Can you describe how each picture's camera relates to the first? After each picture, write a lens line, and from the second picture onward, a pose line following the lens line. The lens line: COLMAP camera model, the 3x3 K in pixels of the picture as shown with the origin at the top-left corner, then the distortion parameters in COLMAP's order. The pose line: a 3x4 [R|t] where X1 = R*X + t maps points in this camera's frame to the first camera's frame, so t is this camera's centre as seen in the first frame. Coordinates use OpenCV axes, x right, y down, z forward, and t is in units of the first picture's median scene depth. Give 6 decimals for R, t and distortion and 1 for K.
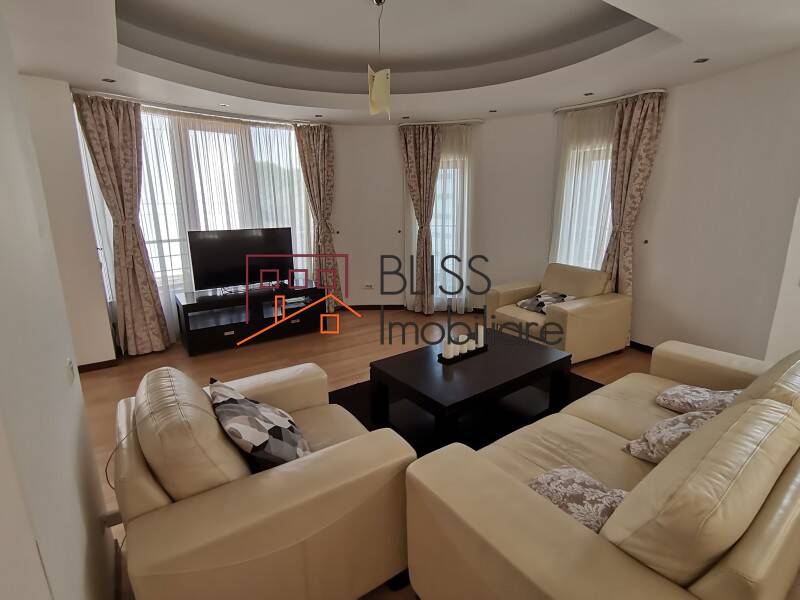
lens RADIAL K [[393.7, 0, 404.3], [0, 393.7, 293.9], [0, 0, 1]] dist [0.015230, -0.000048]
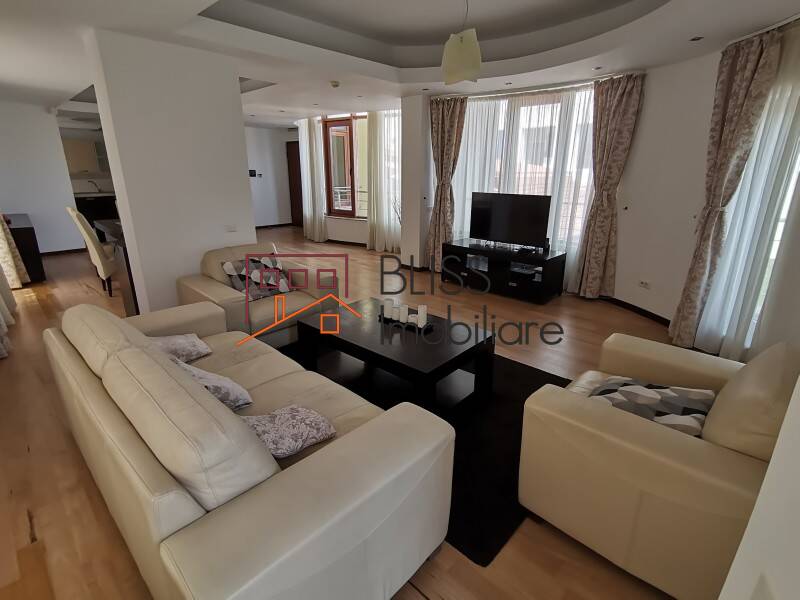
lens RADIAL K [[393.7, 0, 404.3], [0, 393.7, 293.9], [0, 0, 1]] dist [0.015230, -0.000048]
pose [[0.198485, 0.297203, -0.933956, 0.623397], [-0.226935, 0.940956, 0.251203, -0.098857], [0.953470, 0.162087, 0.254212, 0.426680]]
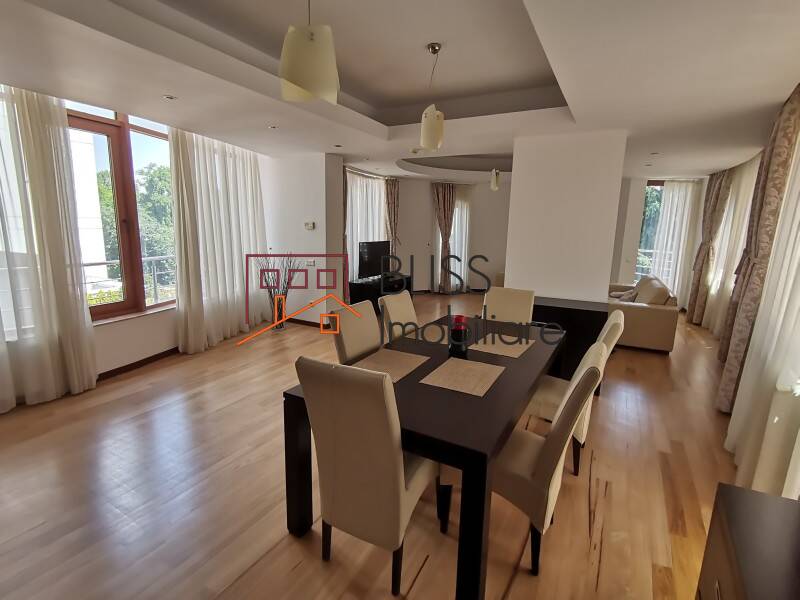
lens RADIAL K [[393.7, 0, 404.3], [0, 393.7, 293.9], [0, 0, 1]] dist [0.015230, -0.000048]
pose [[0.890376, -0.054823, 0.451912, -0.979832], [0.075415, 0.996768, -0.027664, 0.103229], [-0.448935, 0.058712, 0.891634, -0.474840]]
